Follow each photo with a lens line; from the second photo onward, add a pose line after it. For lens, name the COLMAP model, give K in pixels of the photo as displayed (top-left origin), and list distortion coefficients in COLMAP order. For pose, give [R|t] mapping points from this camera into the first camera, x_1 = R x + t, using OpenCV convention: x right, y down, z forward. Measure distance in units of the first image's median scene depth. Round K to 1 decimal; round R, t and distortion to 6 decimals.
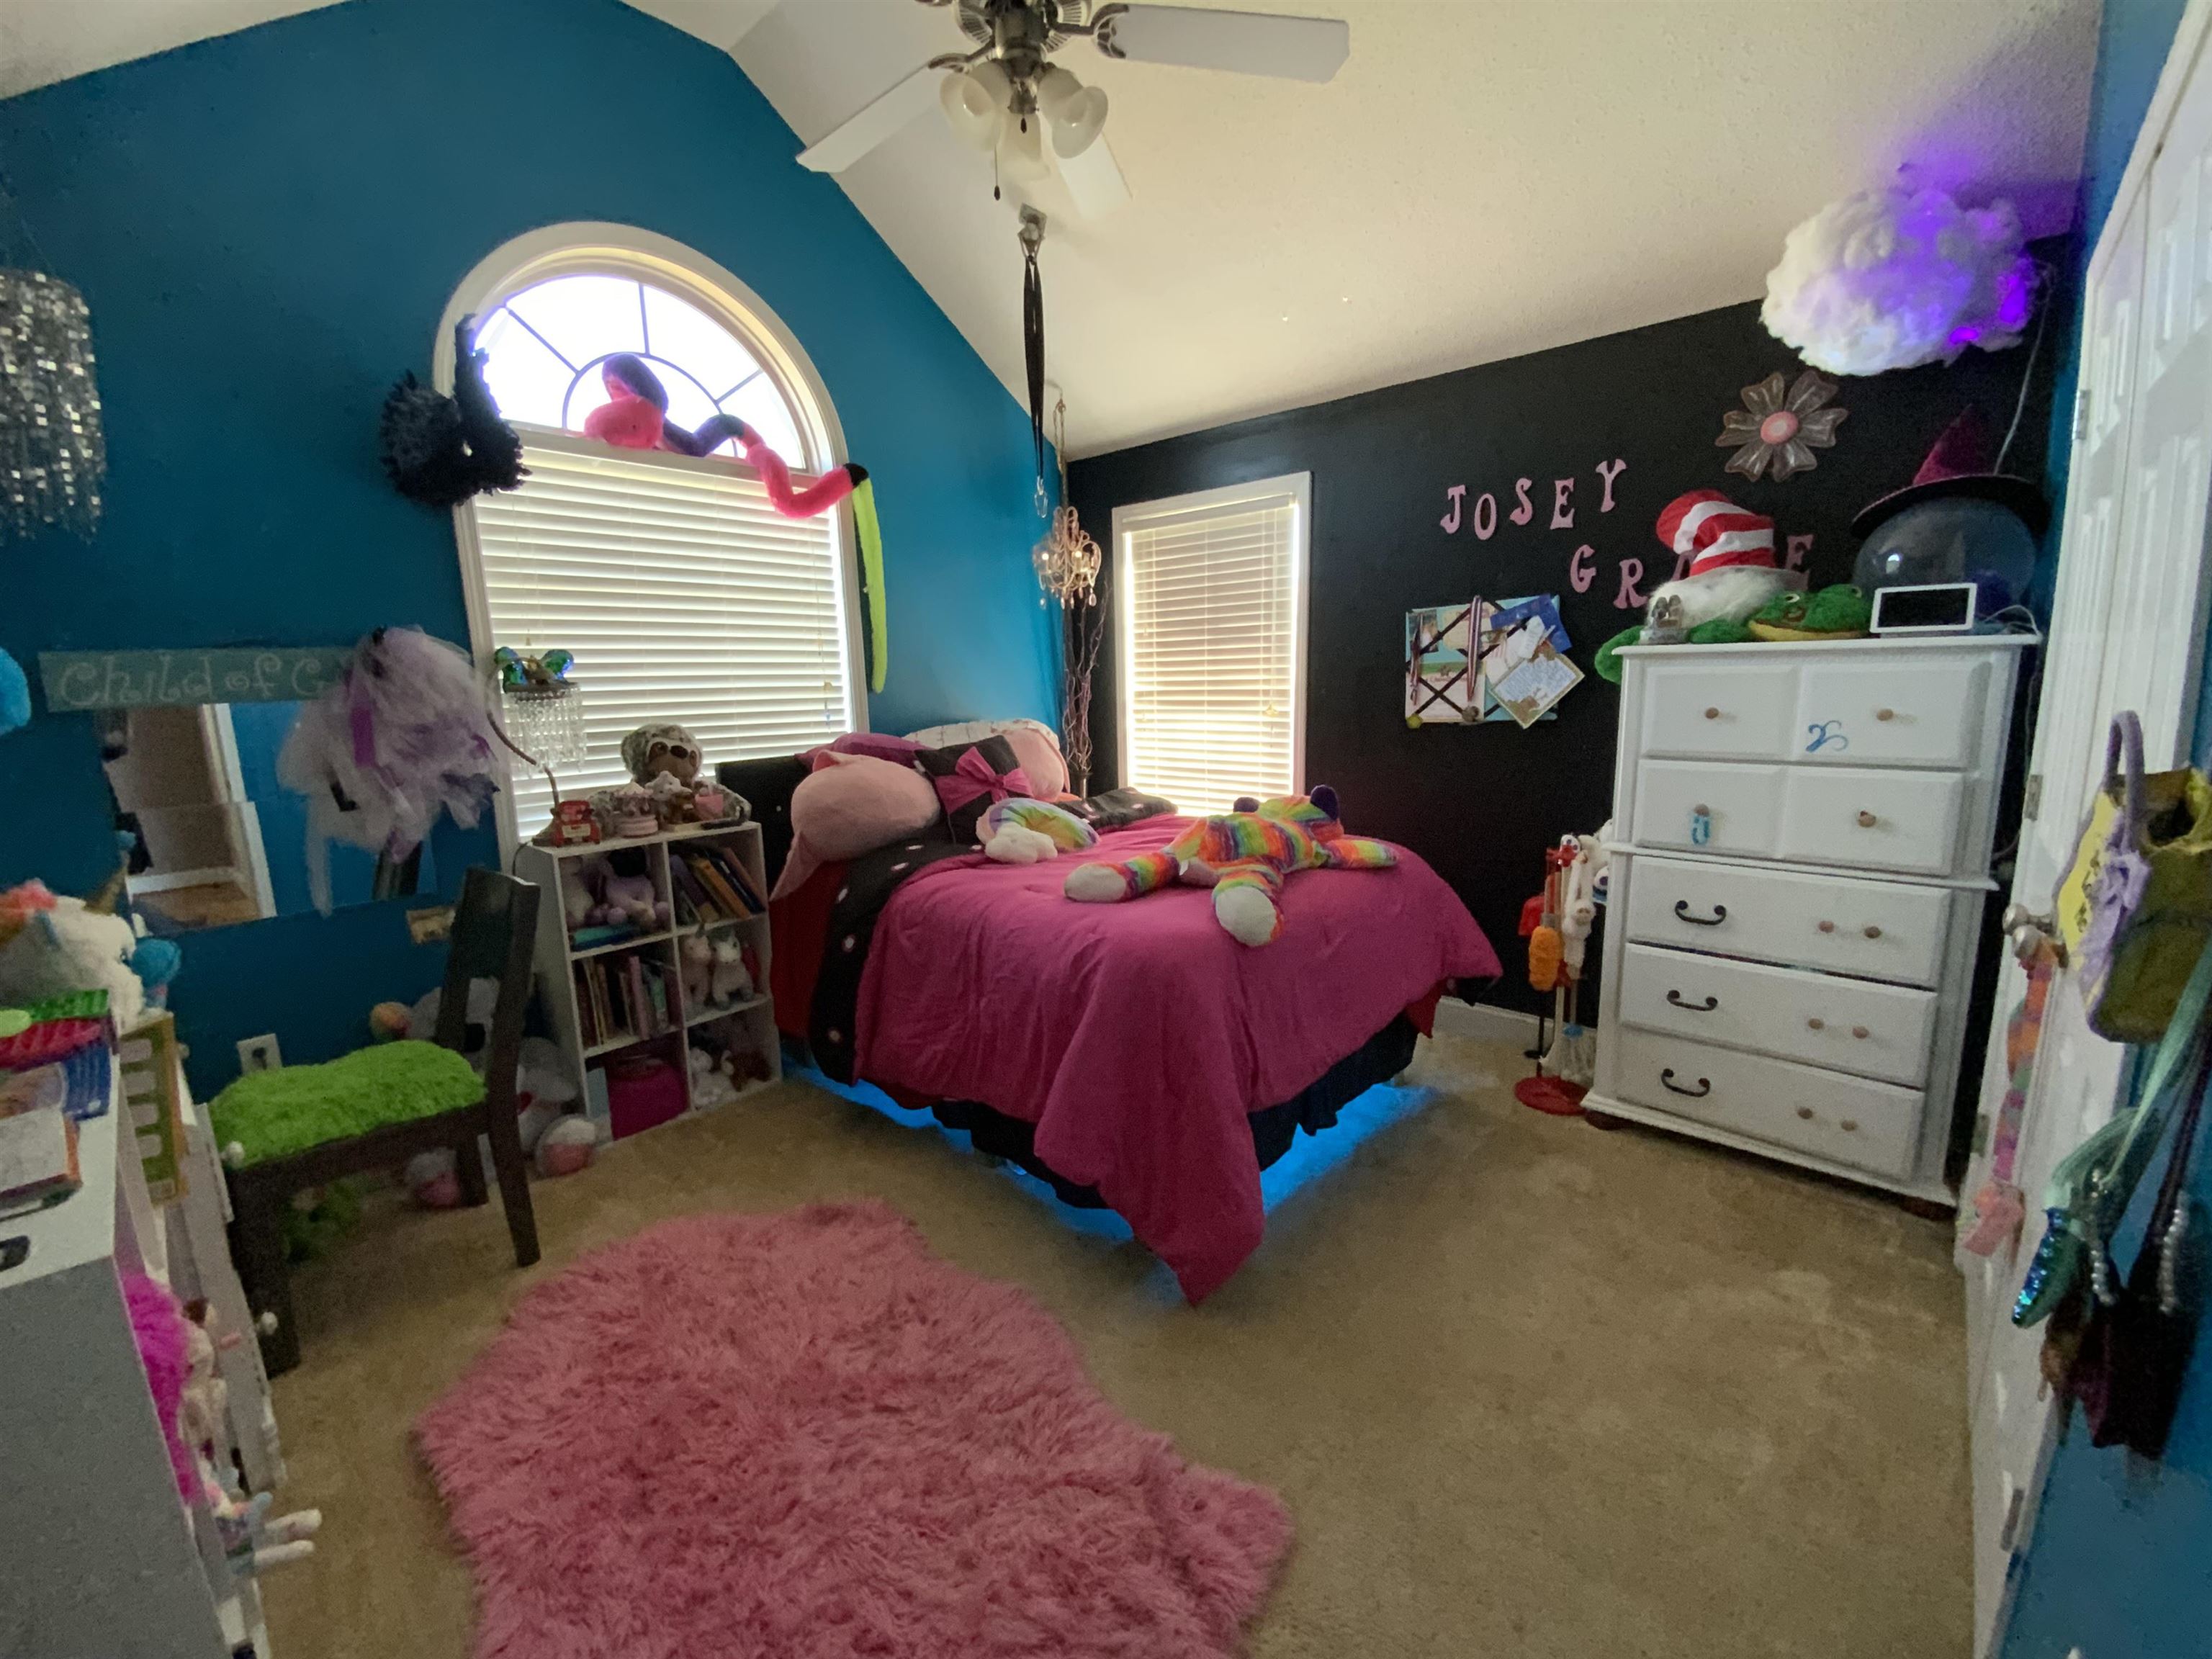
lens RADIAL K [[892.0, 0, 1103.4], [0, 892.0, 832.2], [0, 0, 1]] dist [0.027065, -0.021594]
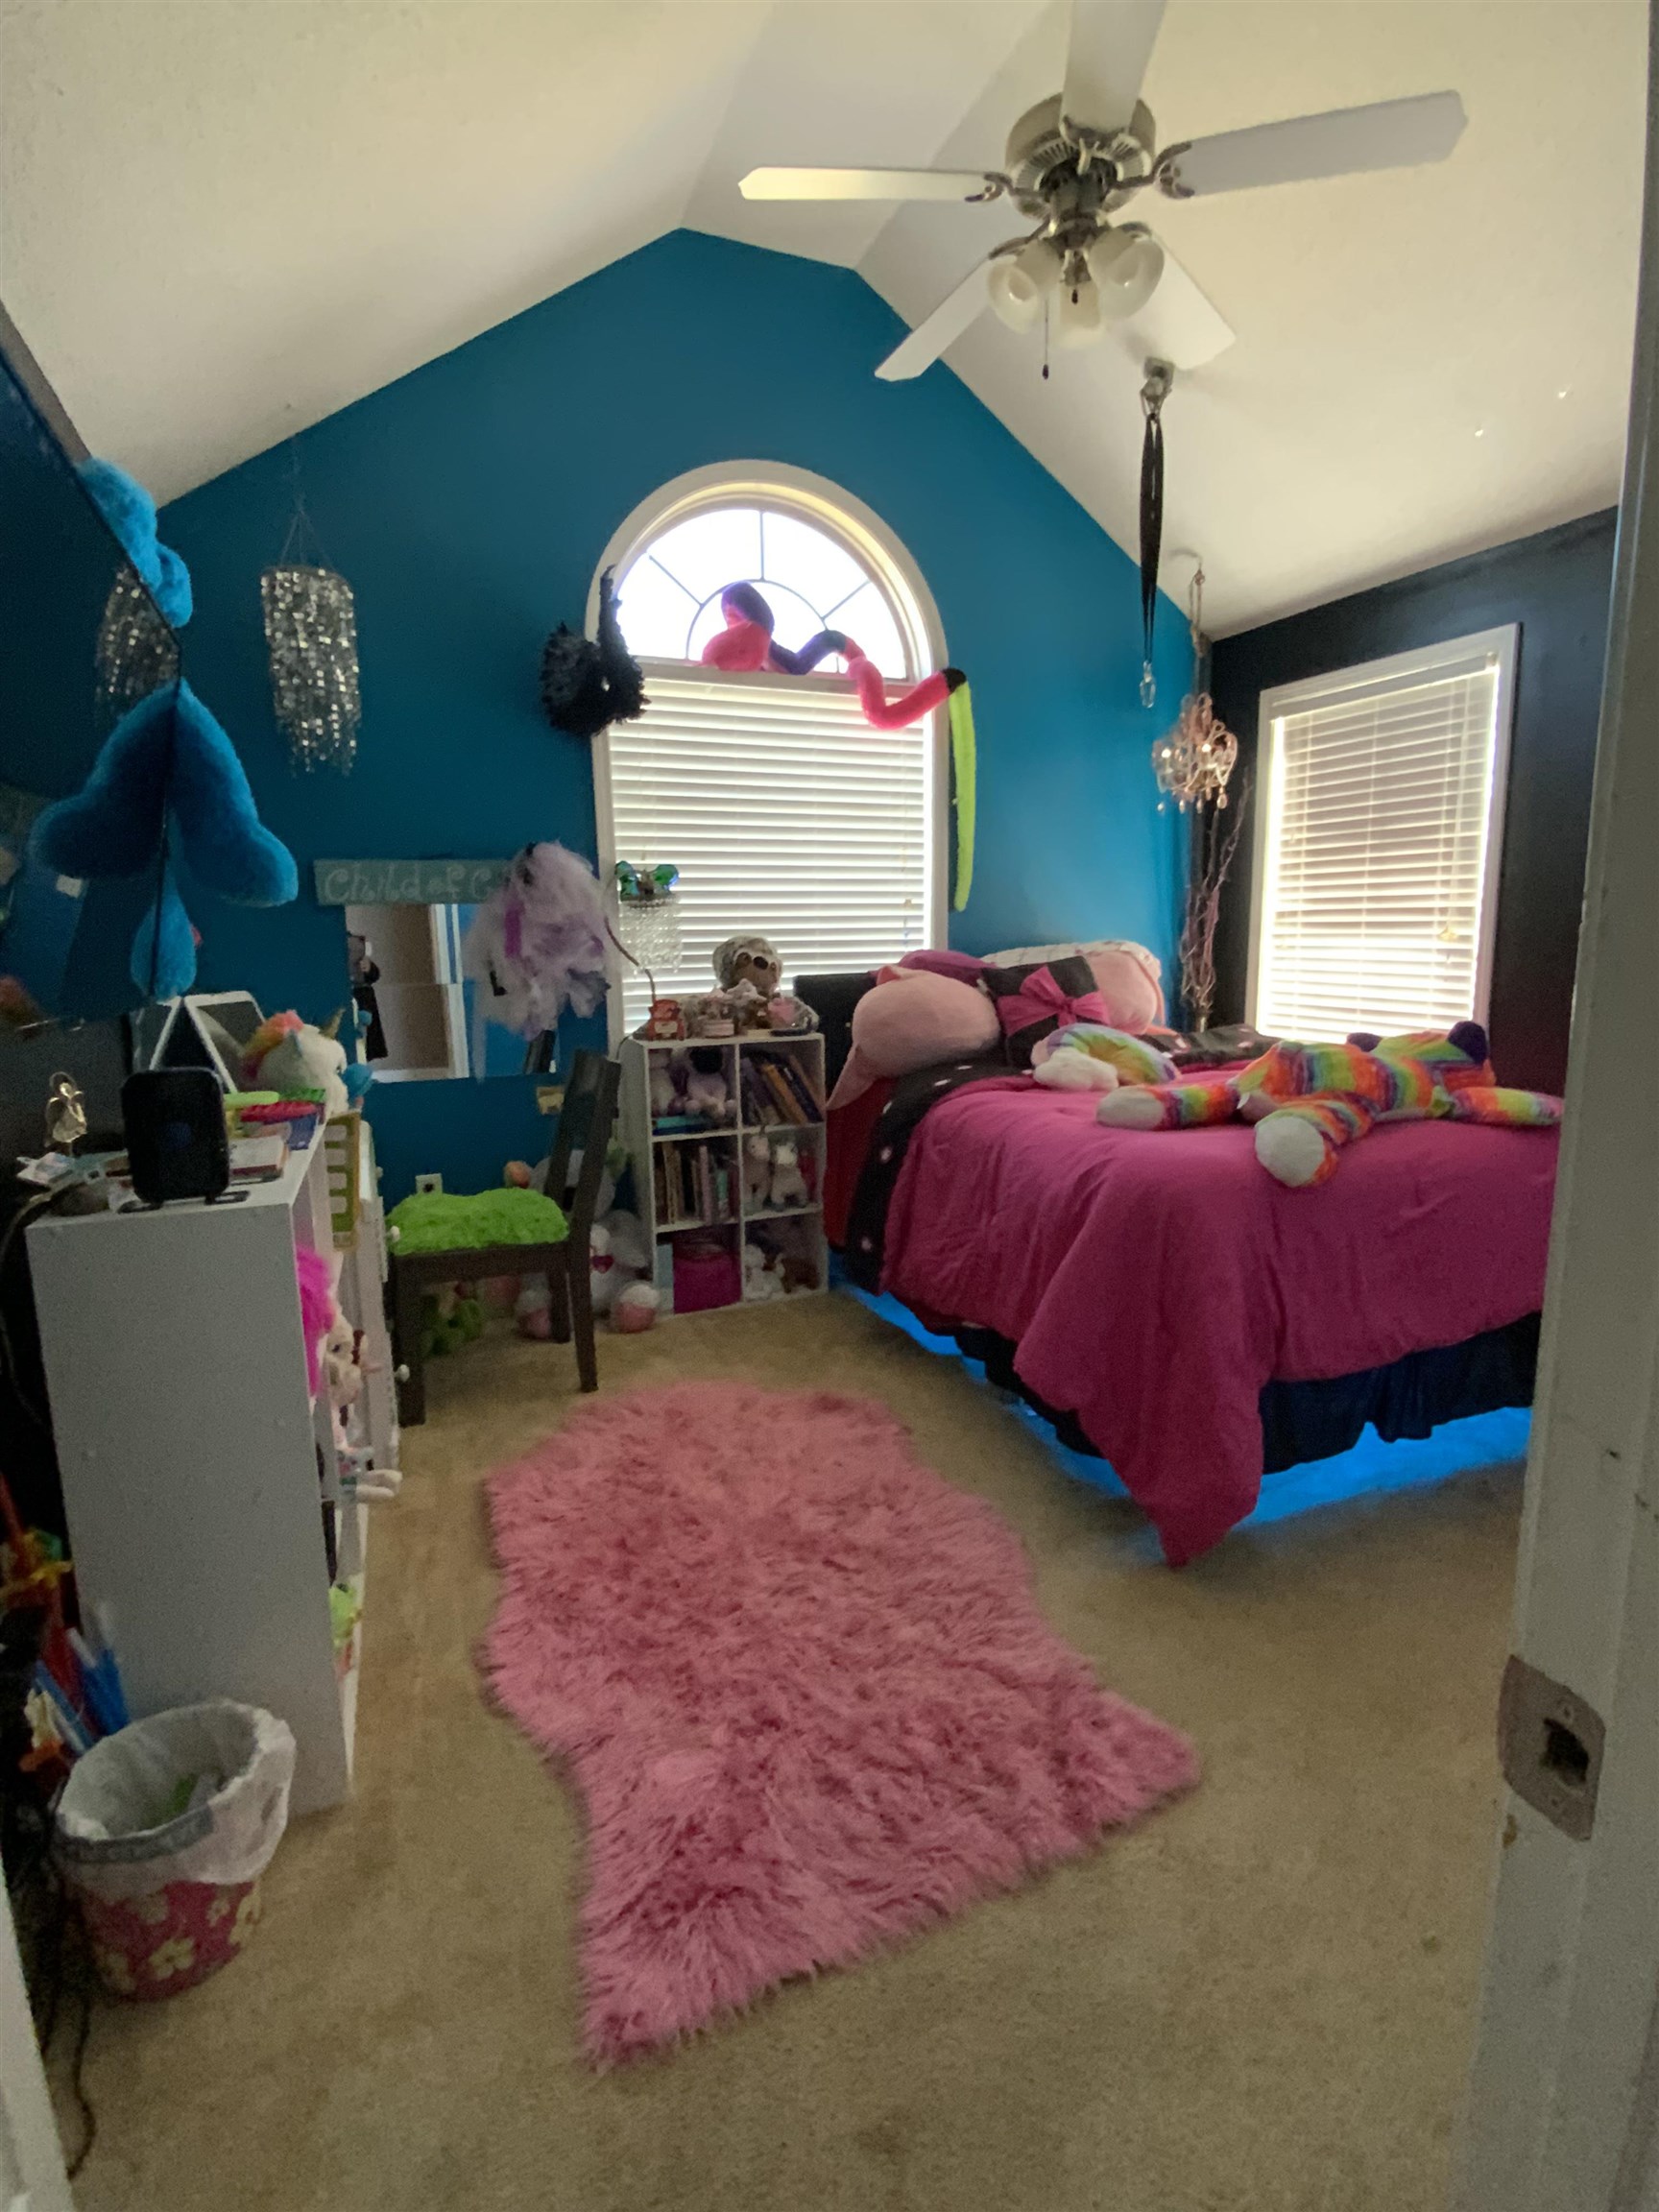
lens RADIAL K [[1043.7, 0, 832.7], [0, 1043.7, 1098.4], [0, 0, 1]] dist [0.014663, -0.014328]
pose [[0.906317, 0.079373, -0.415077, 0.132096], [-0.077922, 0.996749, 0.020462, 0.042747], [0.415352, 0.013798, 0.909556, -0.073594]]
